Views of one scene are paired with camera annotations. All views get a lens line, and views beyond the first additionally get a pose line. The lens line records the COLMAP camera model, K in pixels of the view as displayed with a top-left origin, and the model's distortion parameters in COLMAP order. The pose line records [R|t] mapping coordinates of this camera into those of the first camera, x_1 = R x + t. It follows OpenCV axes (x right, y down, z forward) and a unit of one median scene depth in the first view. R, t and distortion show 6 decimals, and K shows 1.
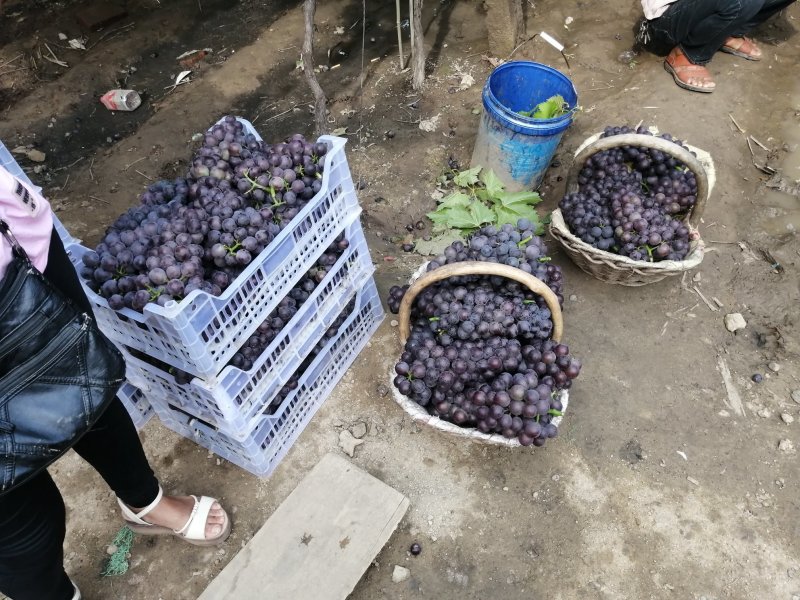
lens RADIAL K [[647.4, 0, 418.2], [0, 647.4, 303.2], [0, 0, 1]] dist [-0.022734, 0.049950]
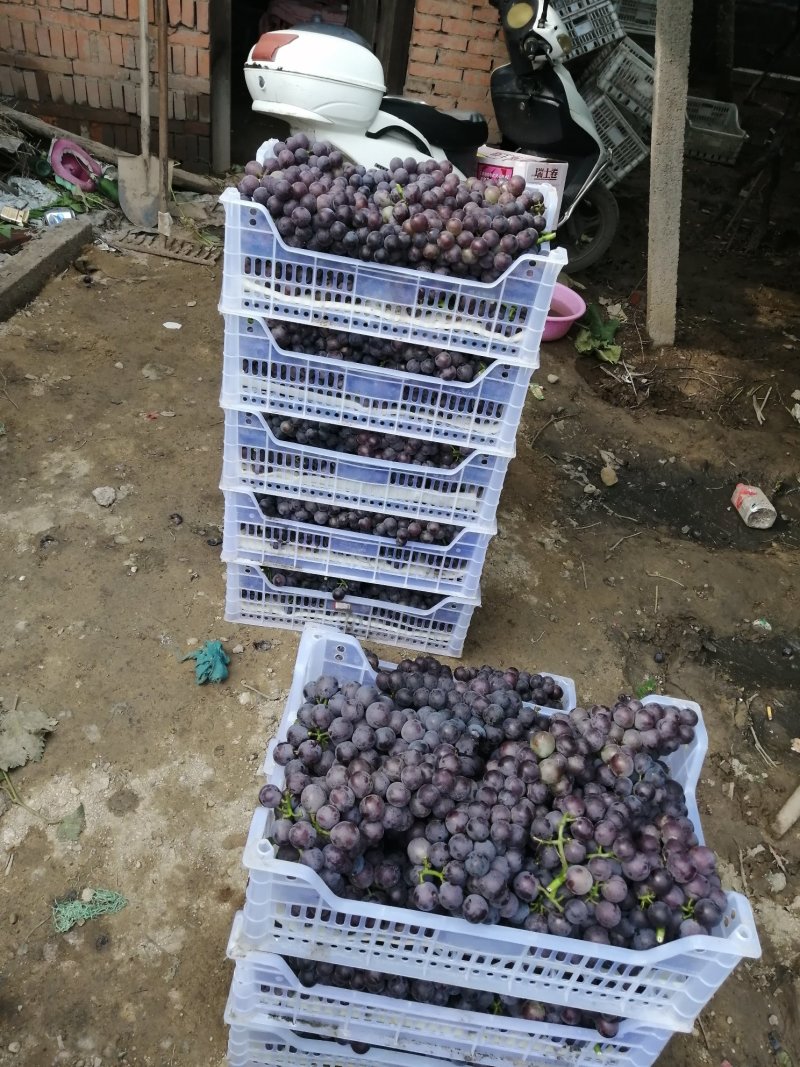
lens RADIAL K [[863.5, 0, 400.0], [0, 863.5, 533.5], [0, 0, 1]] dist [-0.022734, 0.049950]
pose [[0.364404, 0.709303, -0.603406, -0.042436], [-0.800831, 0.569380, 0.185674, -0.325725], [0.475267, 0.415566, 0.775517, 0.236739]]
